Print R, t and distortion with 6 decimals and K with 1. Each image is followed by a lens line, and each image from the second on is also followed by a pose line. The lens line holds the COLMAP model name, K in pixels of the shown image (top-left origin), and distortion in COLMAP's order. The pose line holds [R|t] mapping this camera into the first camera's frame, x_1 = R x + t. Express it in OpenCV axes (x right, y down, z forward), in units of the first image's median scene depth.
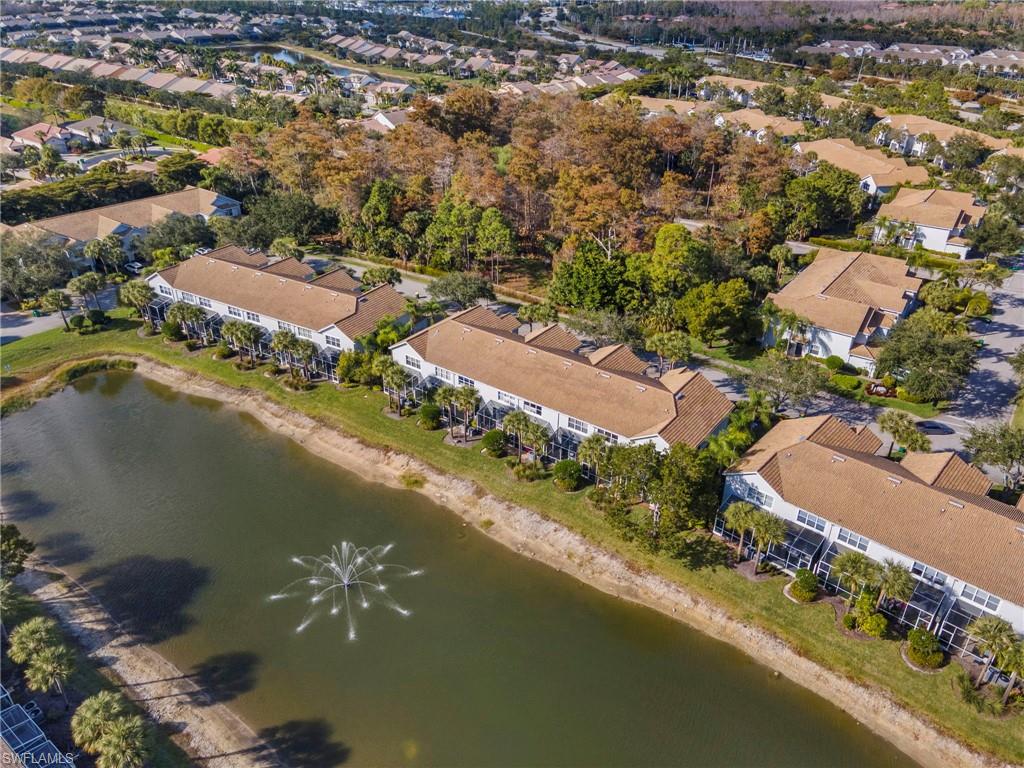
lens RADIAL K [[708.9, 0, 512.0], [0, 708.9, 384.0], [0, 0, 1]] dist [0.024928, -0.004809]
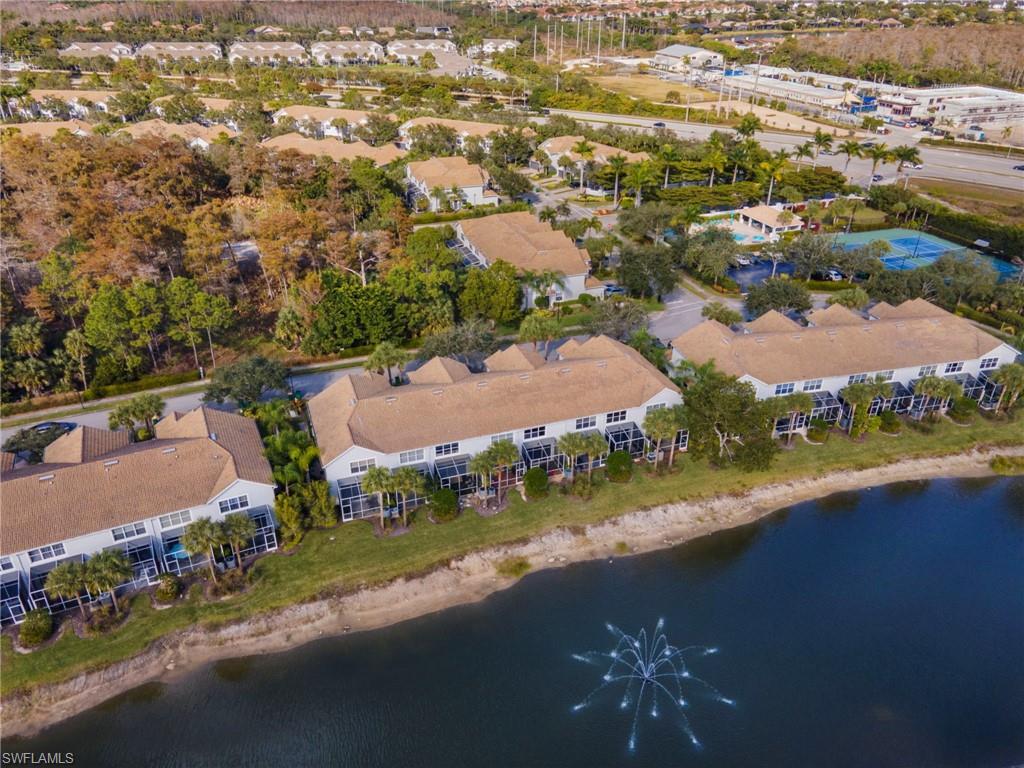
lens RADIAL K [[708.9, 0, 512.0], [0, 708.9, 384.0], [0, 0, 1]] dist [0.024928, -0.004809]
pose [[0.580535, -0.413866, 0.701209, -0.555267], [0.413814, 0.891642, 0.183664, -0.187099], [-0.701240, 0.183547, 0.688893, 0.317283]]
